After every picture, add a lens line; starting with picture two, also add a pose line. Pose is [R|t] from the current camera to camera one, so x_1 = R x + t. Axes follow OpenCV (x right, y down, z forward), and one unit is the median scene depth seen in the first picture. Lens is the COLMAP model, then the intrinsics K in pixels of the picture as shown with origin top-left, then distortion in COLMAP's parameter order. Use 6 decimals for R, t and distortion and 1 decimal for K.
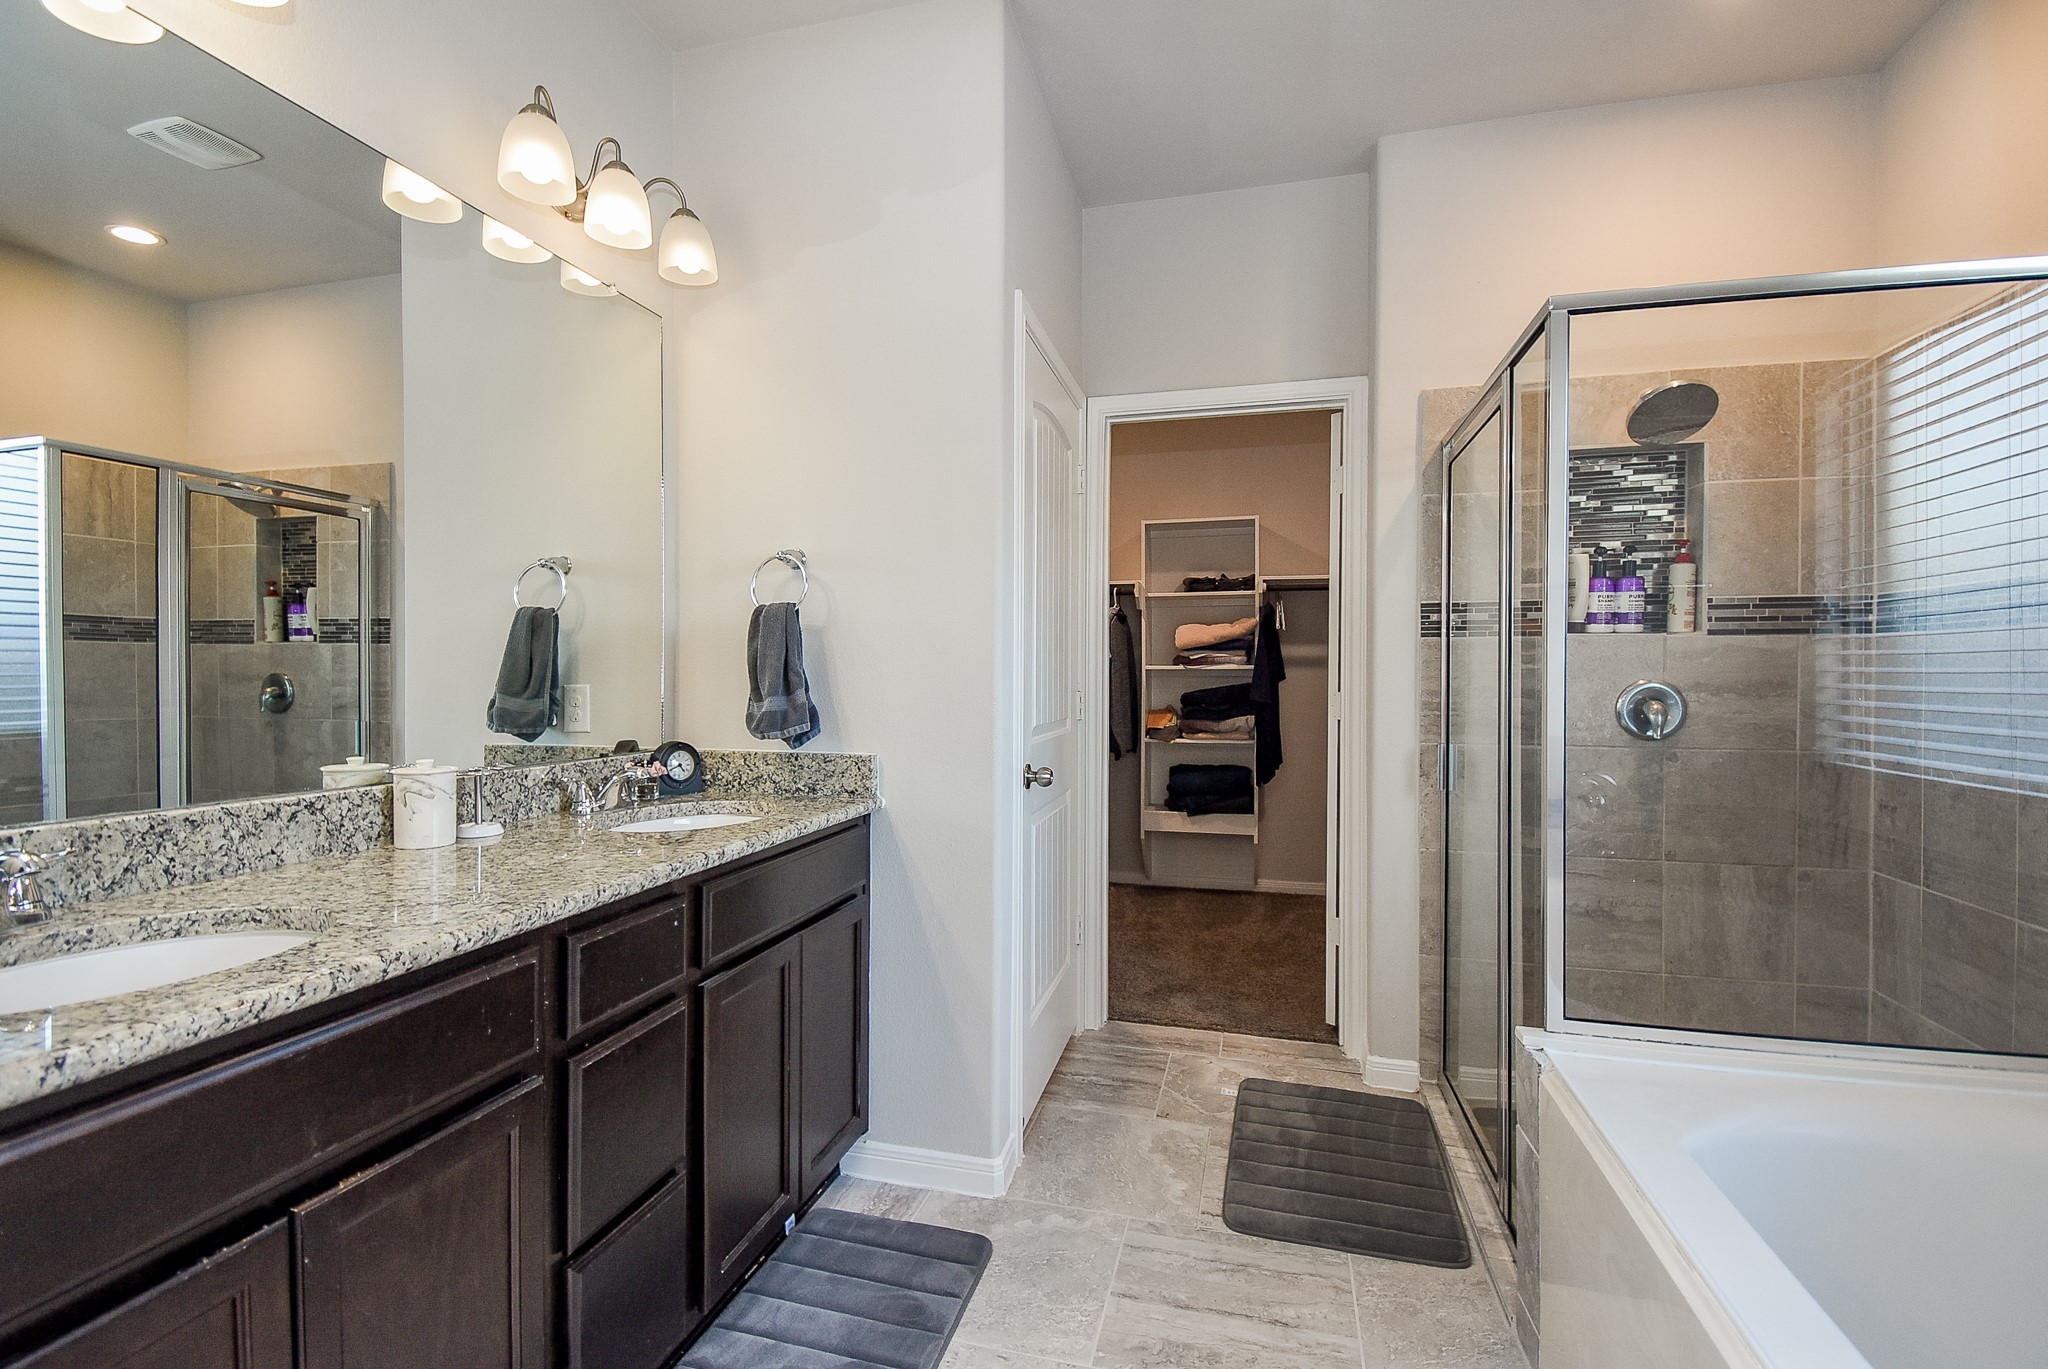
lens RADIAL K [[904.6, 0, 1014.6], [0, 904.6, 688.9], [0, 0, 1]] dist [0.008605, -0.006034]
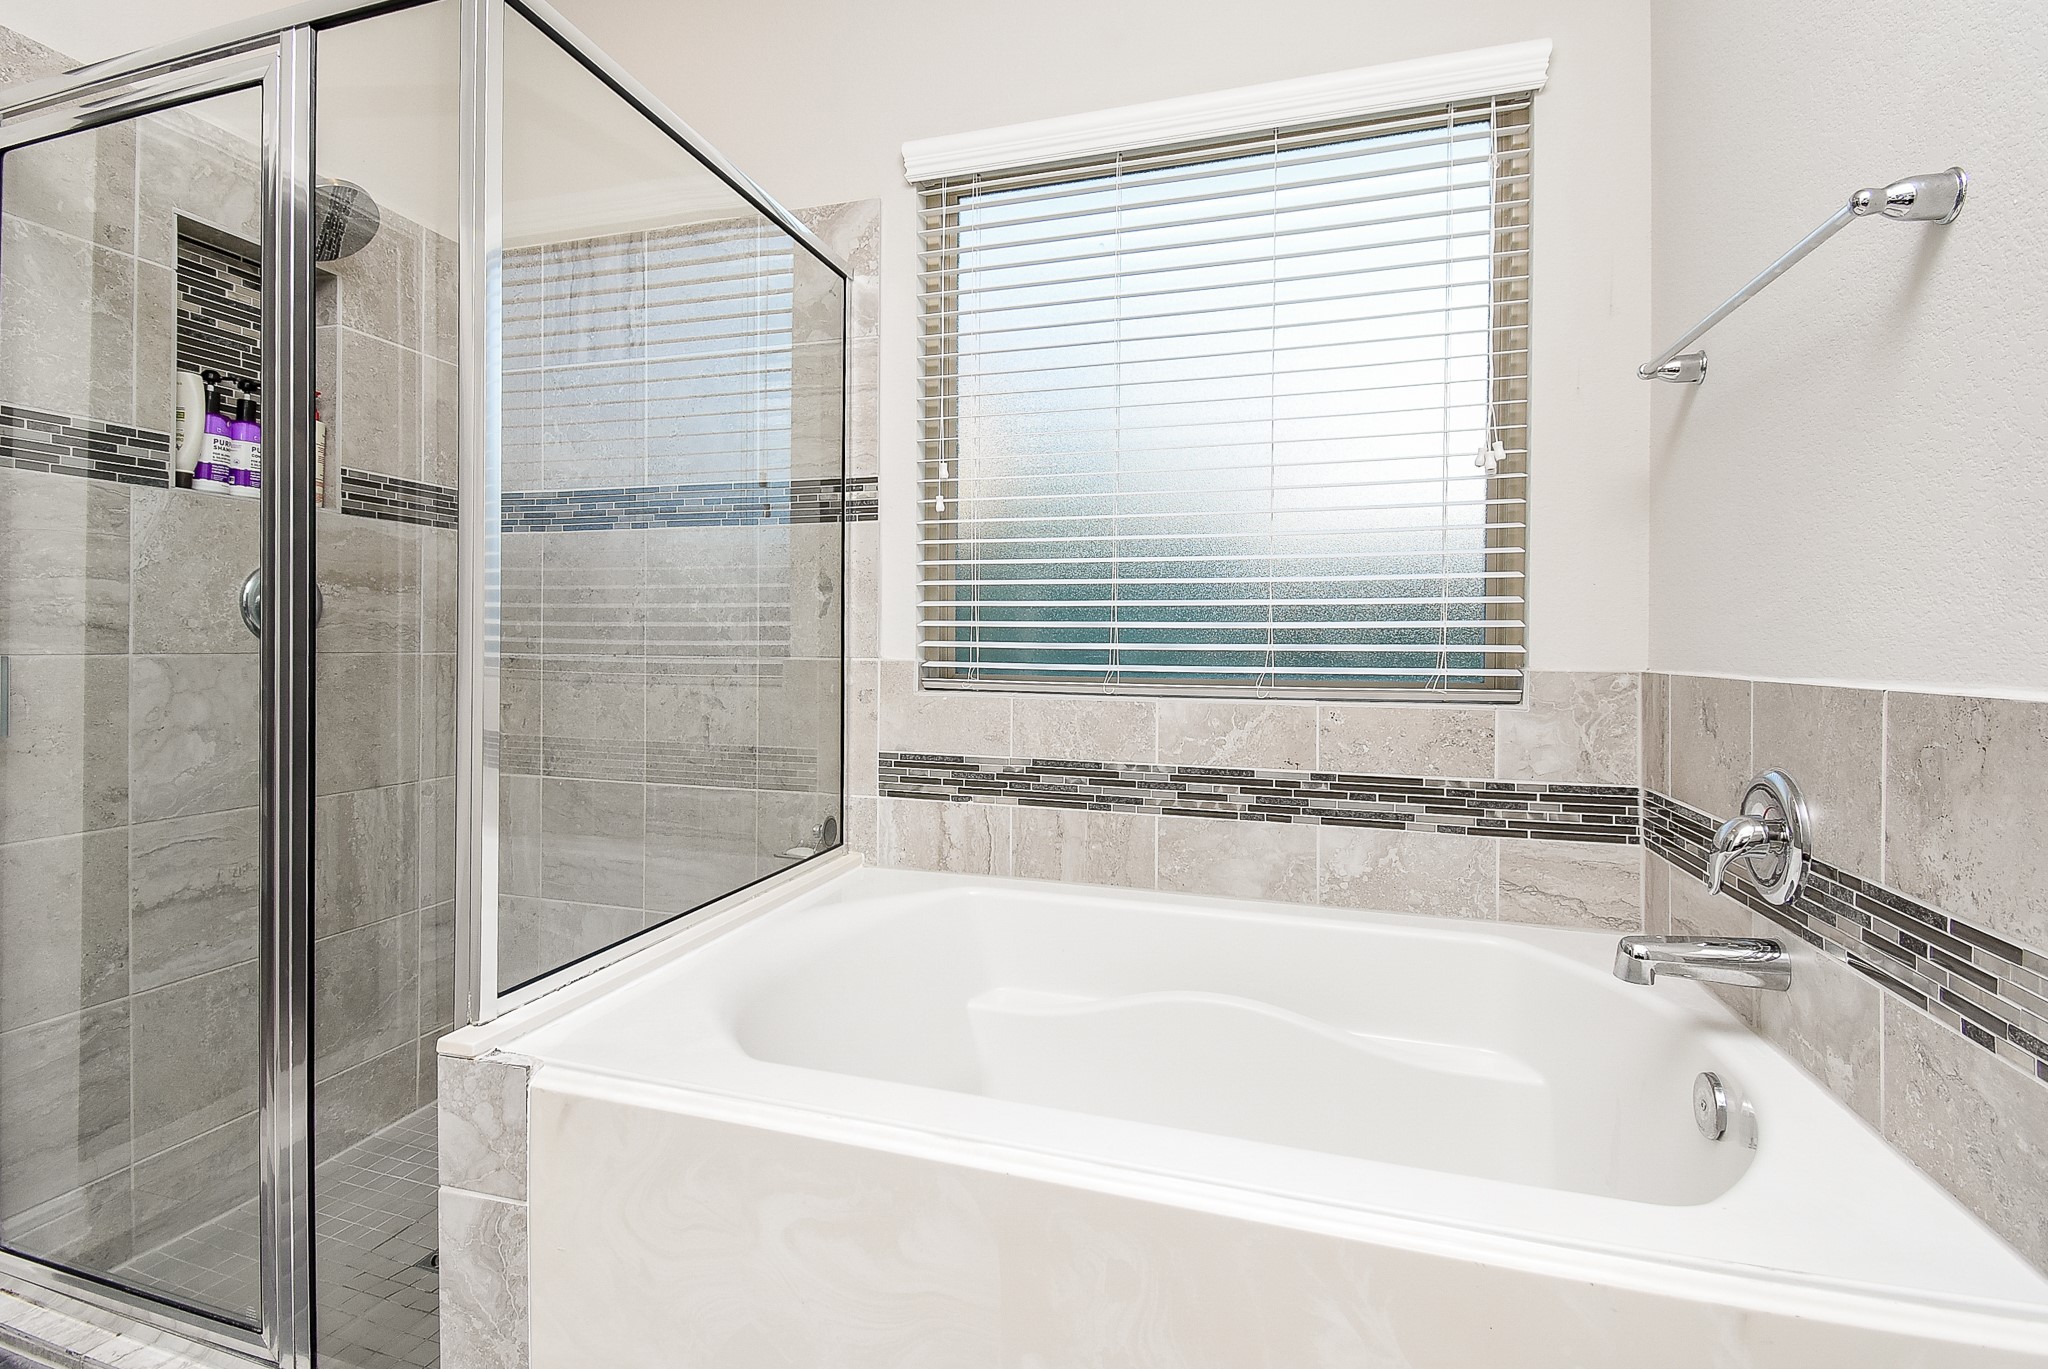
lens RADIAL K [[973.1, 0, 1006.3], [0, 973.1, 645.5], [0, 0, 1]] dist [0.003451, 0.000387]
pose [[0.044655, -0.007796, 0.998972, -0.098467], [0.001019, 0.999969, 0.007758, 0.060352], [-0.999002, 0.000671, 0.044662, 0.416366]]
